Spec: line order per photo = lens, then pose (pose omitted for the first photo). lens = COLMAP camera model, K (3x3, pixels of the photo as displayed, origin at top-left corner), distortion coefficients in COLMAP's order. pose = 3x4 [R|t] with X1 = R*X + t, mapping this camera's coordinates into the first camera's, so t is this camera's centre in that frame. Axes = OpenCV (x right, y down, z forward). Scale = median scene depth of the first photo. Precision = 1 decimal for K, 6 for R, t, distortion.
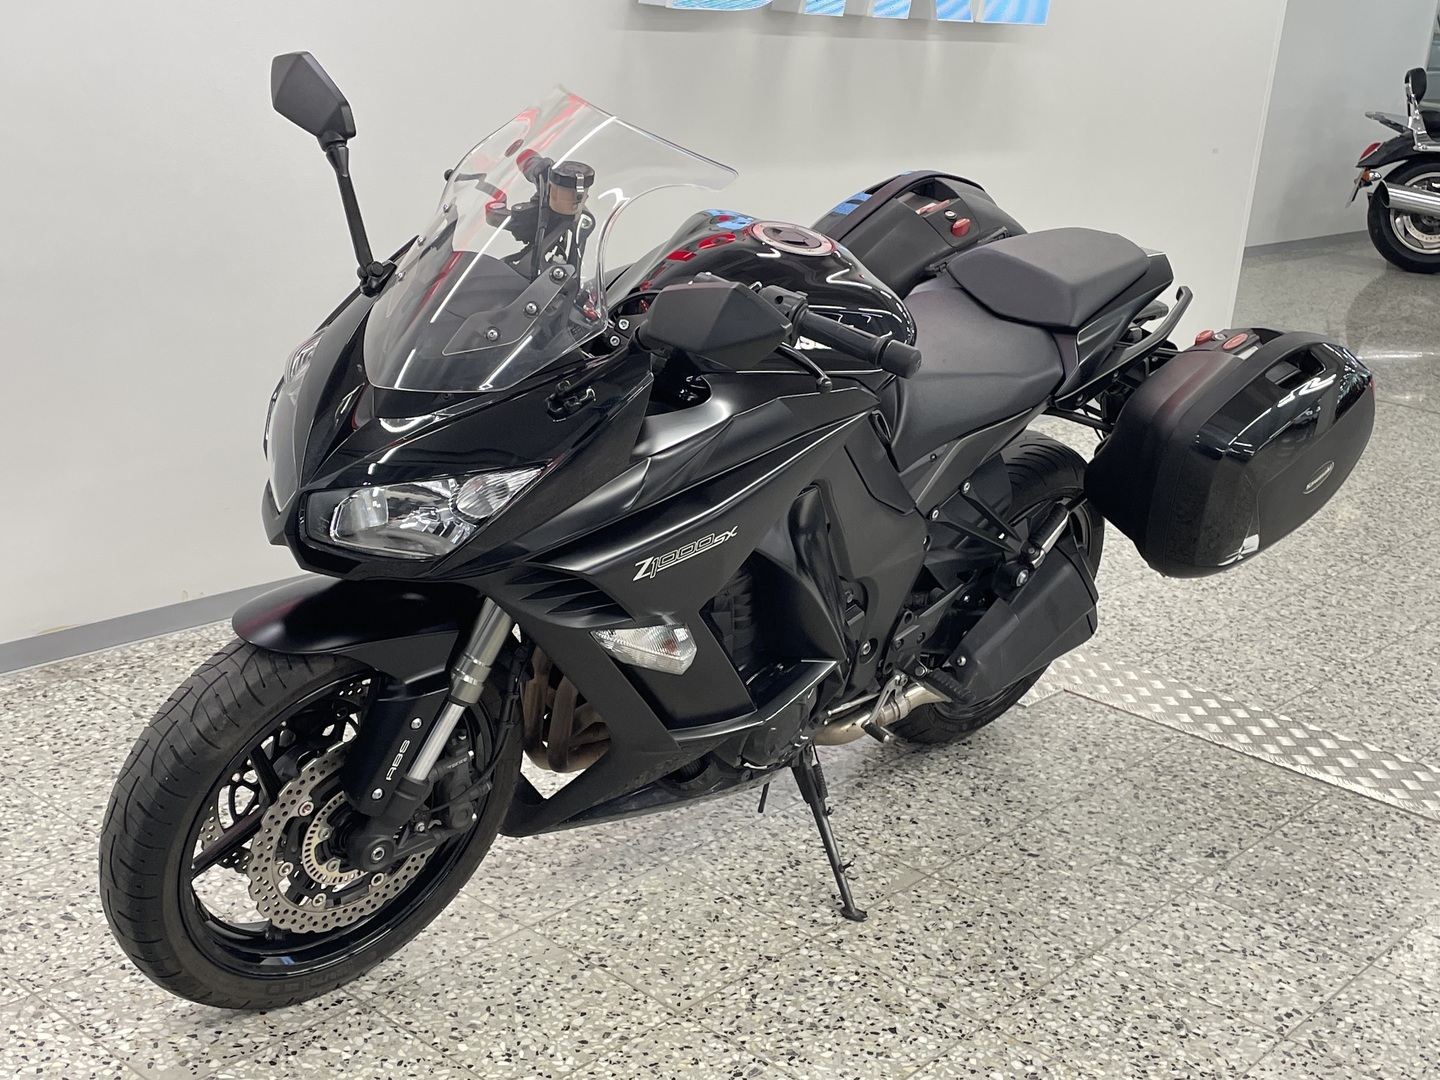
lens RADIAL K [[1864.0, 0, 710.7], [0, 1864.0, 530.3], [0, 0, 1]] dist [0.066872, 0.000000]
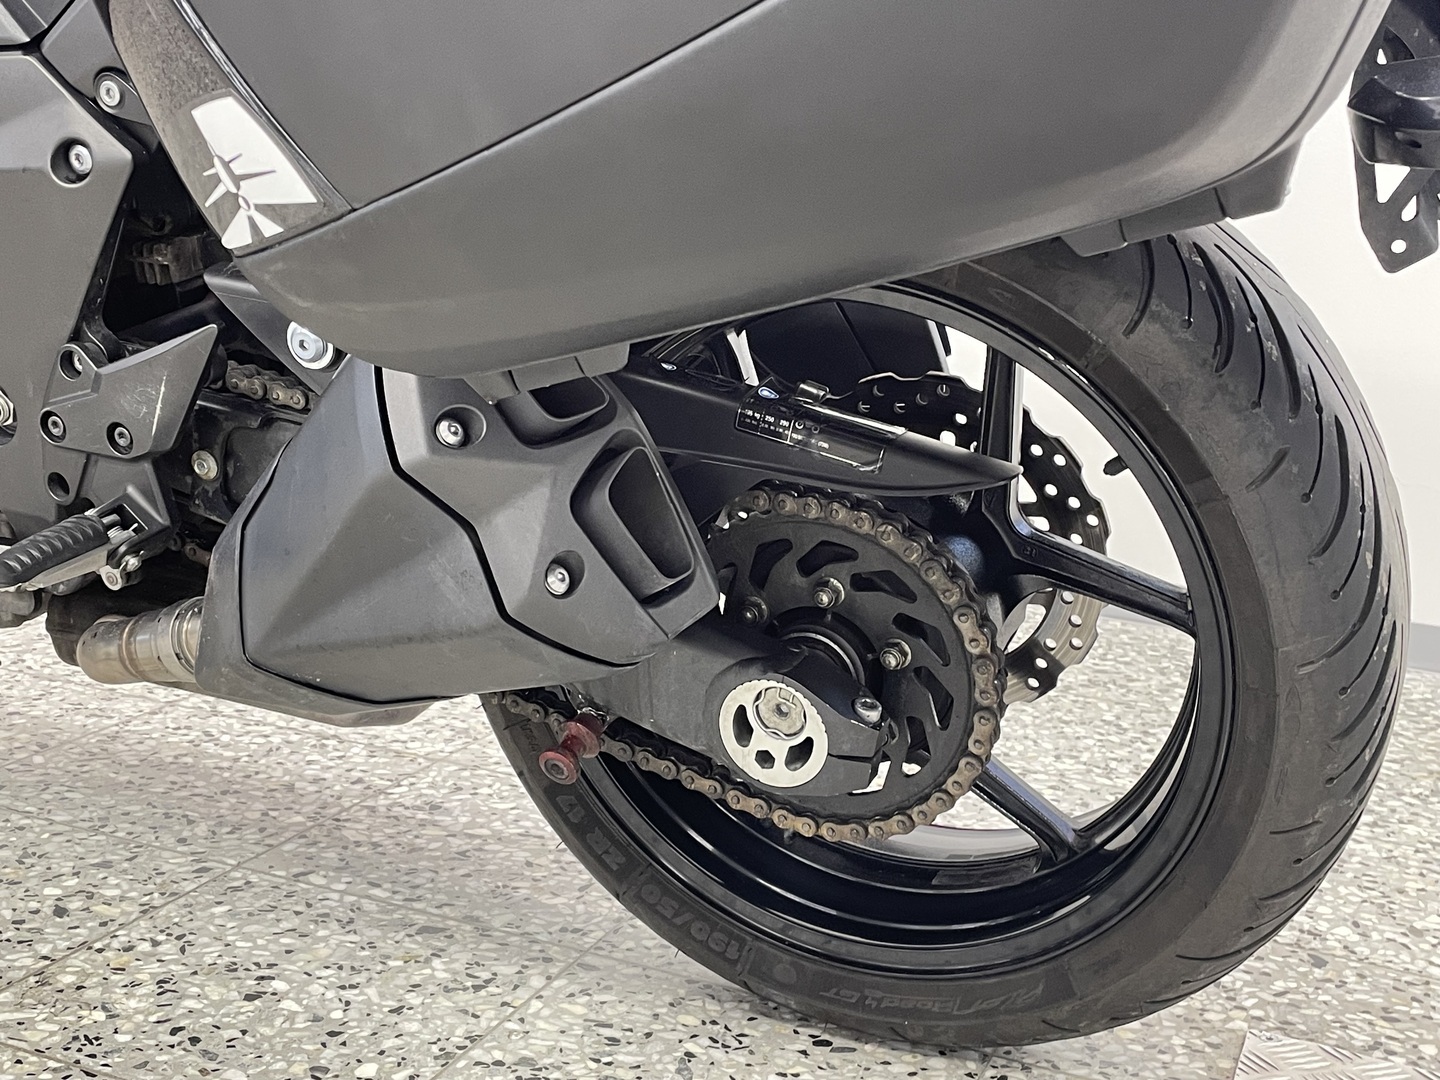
lens RADIAL K [[1864.0, 0, 724.0], [0, 1864.0, 542.5], [0, 0, 1]] dist [0.066872, 0.000000]
pose [[0.324579, 0.134186, -0.936292, 0.540089], [-0.324953, 0.945454, 0.022850, 0.028801], [0.888287, 0.296835, 0.350478, 1.006736]]
